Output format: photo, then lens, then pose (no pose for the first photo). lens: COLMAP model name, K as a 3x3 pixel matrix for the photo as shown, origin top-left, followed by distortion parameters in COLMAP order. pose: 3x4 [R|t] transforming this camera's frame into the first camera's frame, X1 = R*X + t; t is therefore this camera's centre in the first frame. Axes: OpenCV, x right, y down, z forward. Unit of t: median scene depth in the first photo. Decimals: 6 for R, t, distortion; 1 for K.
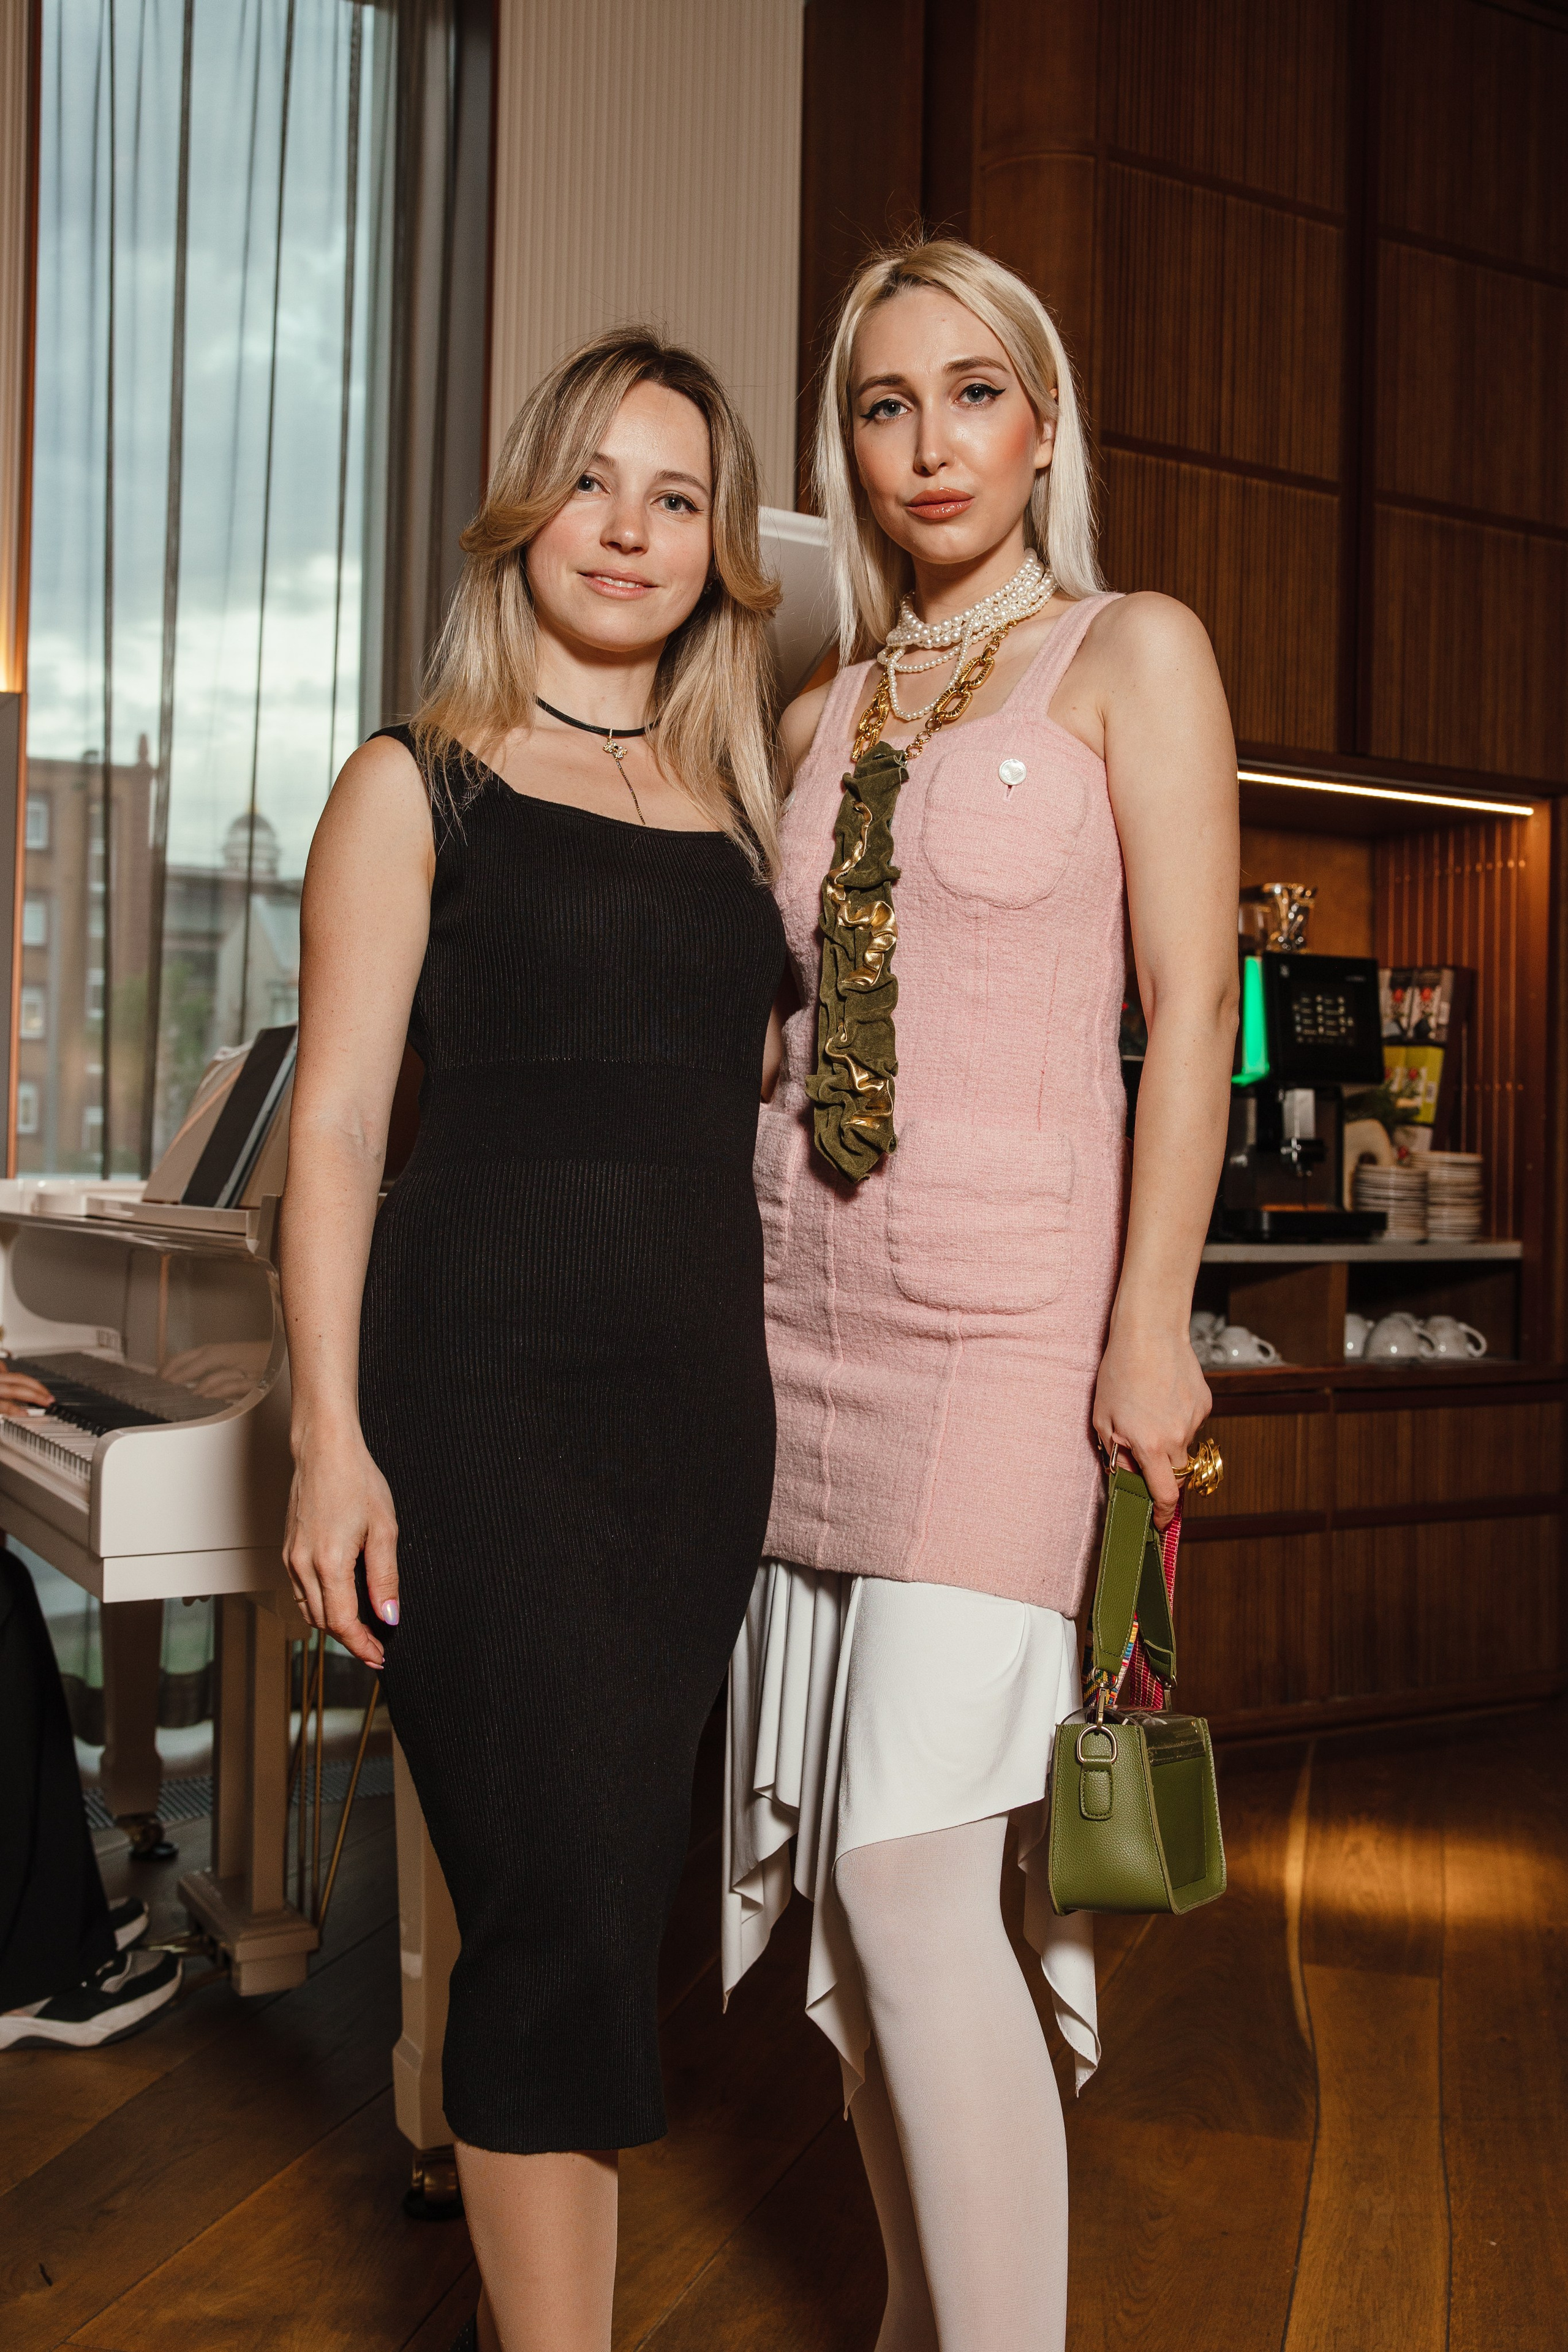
lens RADIAL K [[2292.4, 0, 779.4], [0, 2292.4, 1183.5], [0, 0, 1]] dist [0.010467, 0.000000]
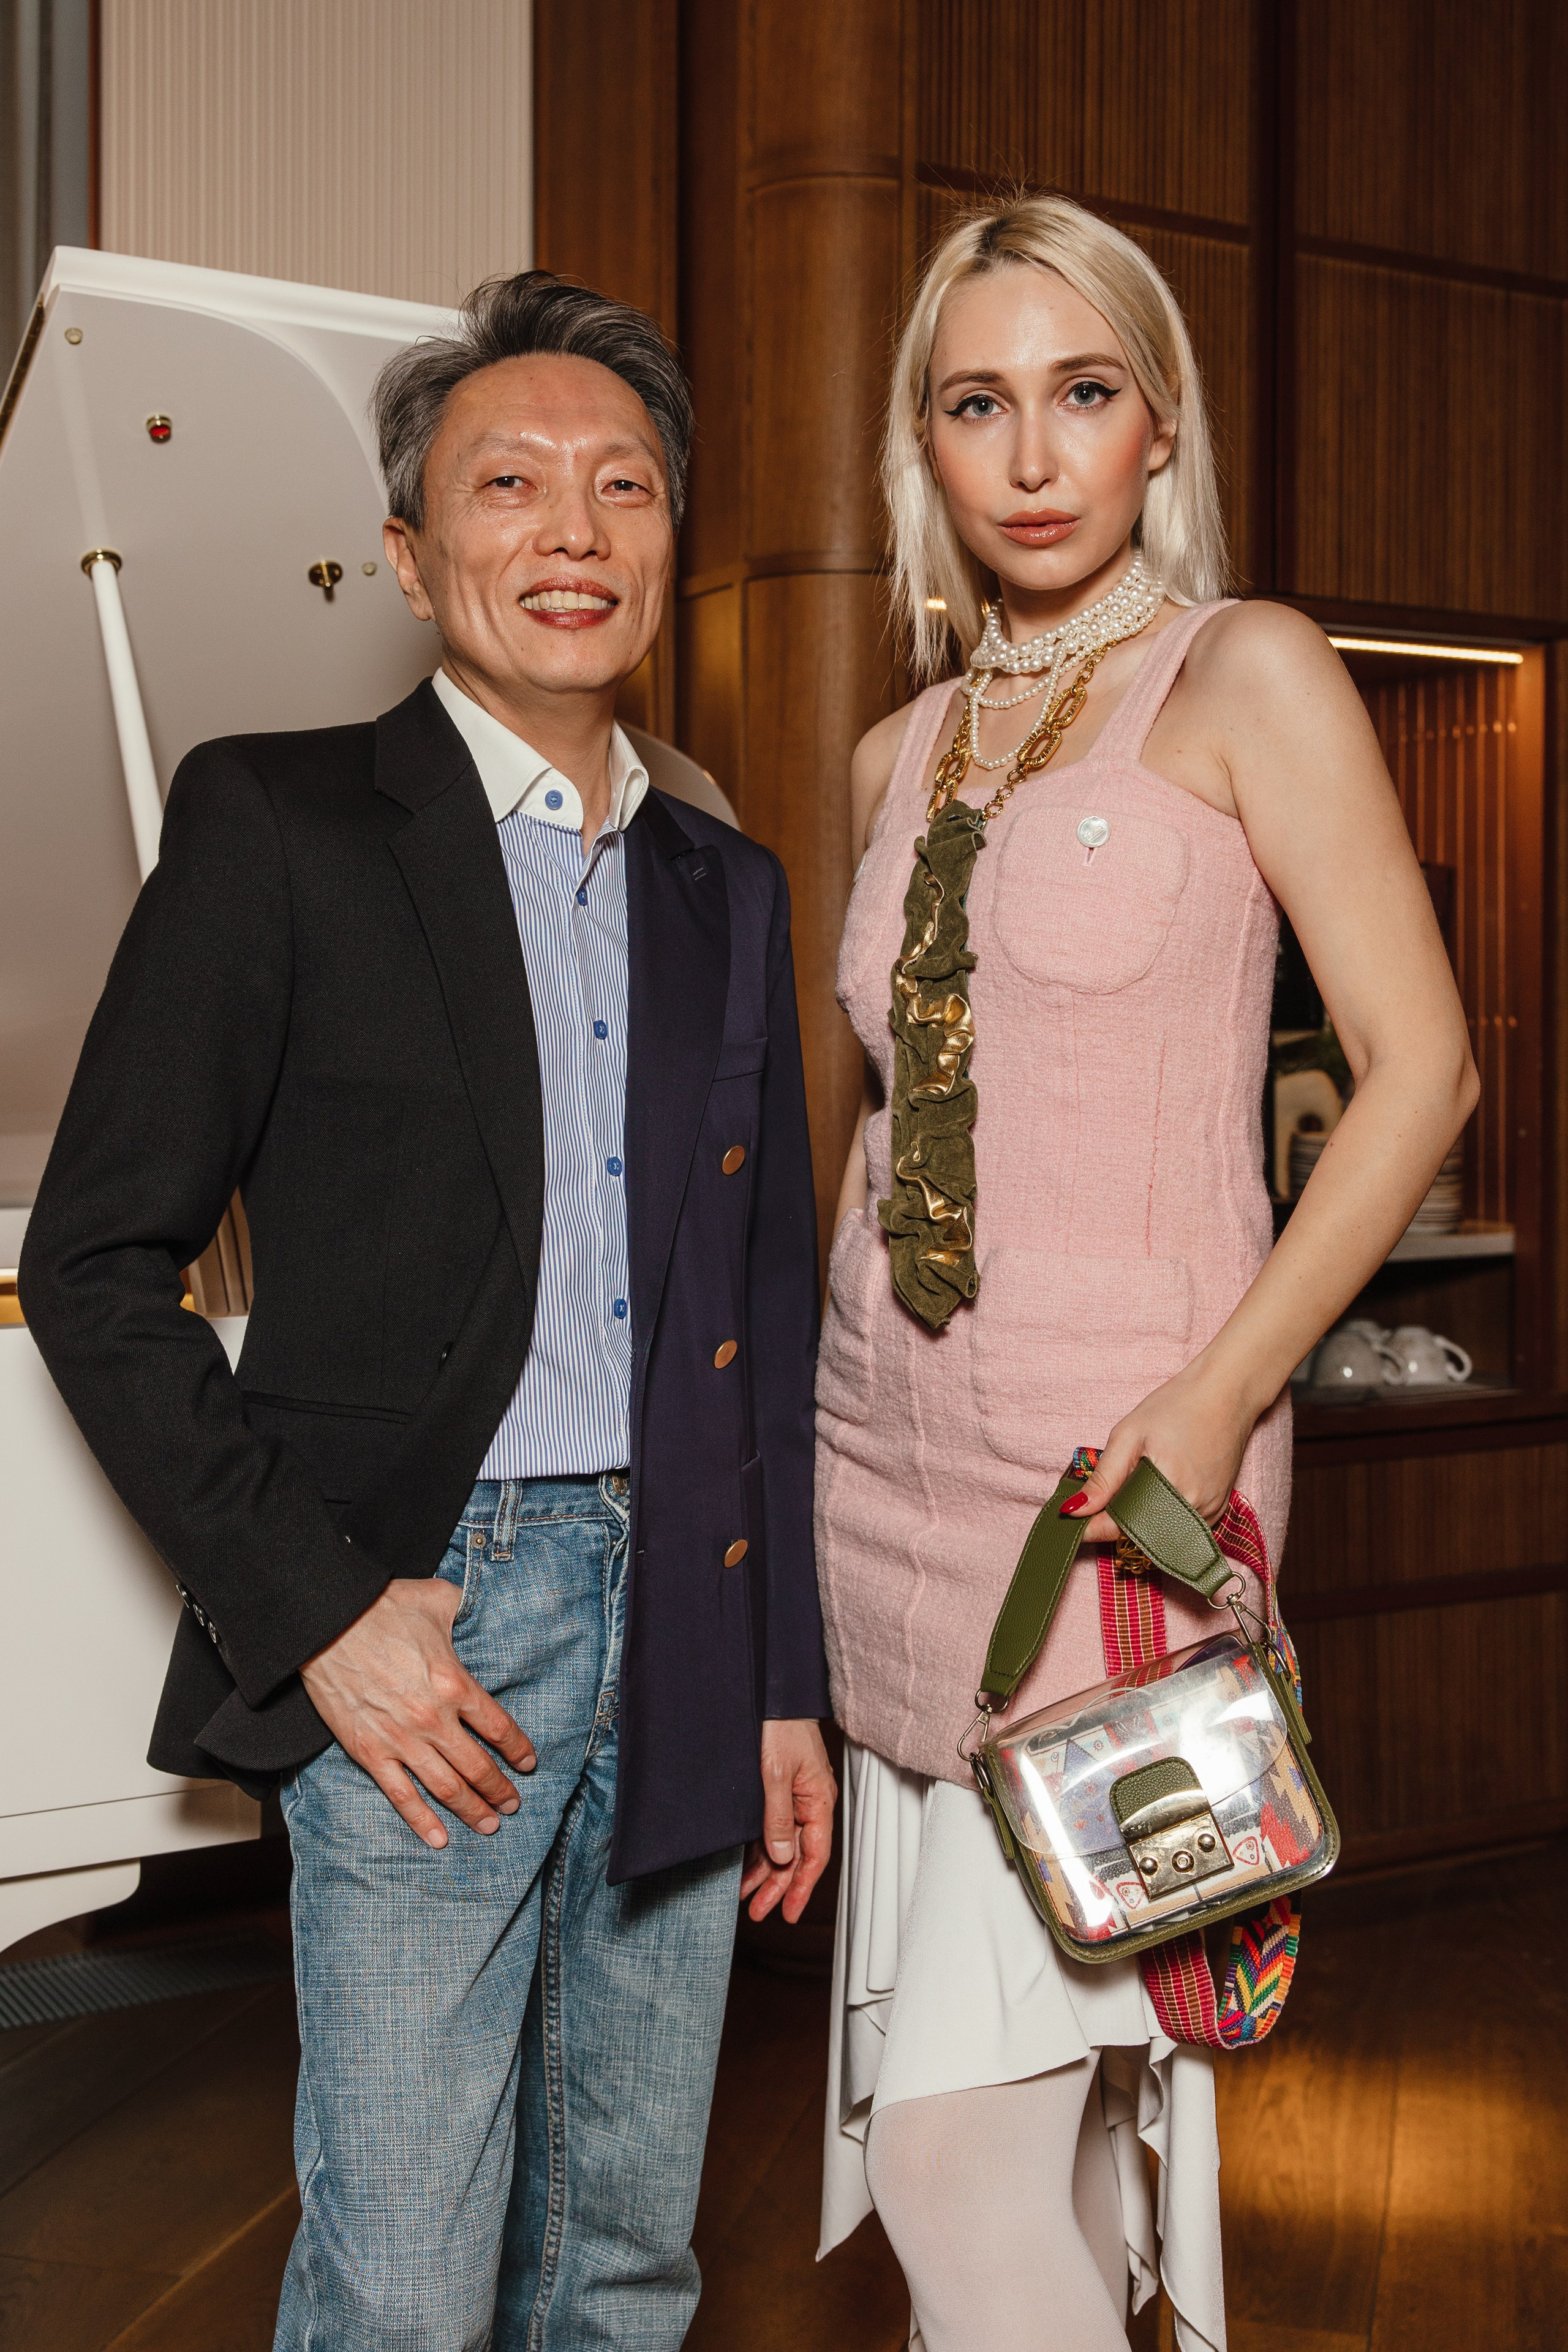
lens RADIAL K [[2713.3, 0, 727.1], [0, 2713.3, 1097.4], [0, 0, 1]] dist [0.033023, 0.000000]
pose [[0.999833, -0.018026, 0.003026, 0.068426], [0.017978, 0.999721, 0.015347, -0.040670], [-0.003302, -0.015290, 0.999878, 0.115622]]
